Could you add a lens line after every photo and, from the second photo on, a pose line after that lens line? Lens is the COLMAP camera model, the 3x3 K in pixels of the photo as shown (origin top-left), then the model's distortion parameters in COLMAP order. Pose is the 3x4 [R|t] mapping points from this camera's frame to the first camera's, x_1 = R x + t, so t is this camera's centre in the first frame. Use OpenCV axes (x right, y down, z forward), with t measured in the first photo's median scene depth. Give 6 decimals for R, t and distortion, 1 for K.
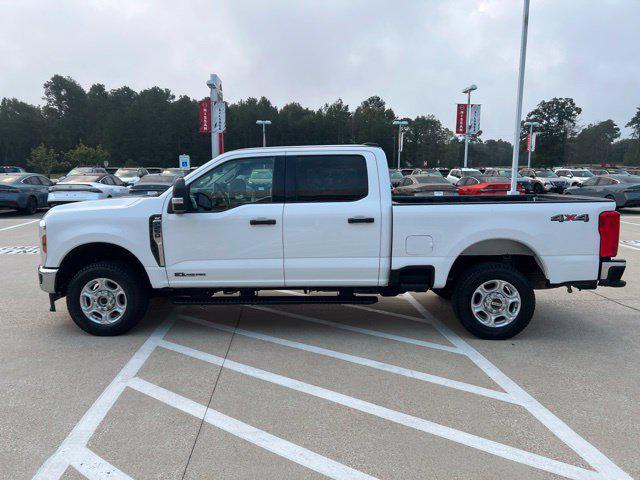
lens RADIAL K [[482.3, 0, 315.6], [0, 482.3, 235.7], [0, 0, 1]] dist [0.049723, -0.048959]
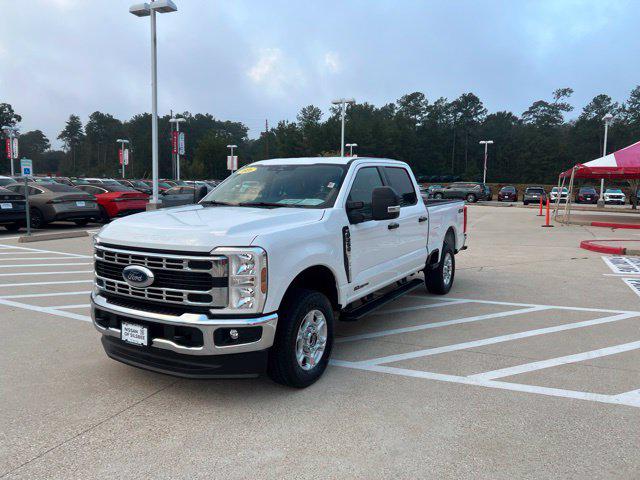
lens RADIAL K [[482.3, 0, 321.7], [0, 482.3, 234.7], [0, 0, 1]] dist [0.049723, -0.048959]
pose [[0.471244, -0.083270, 0.878064, -1.124093], [0.102101, 0.993991, 0.039467, -0.066867], [-0.876074, 0.071052, 0.476914, 0.603905]]
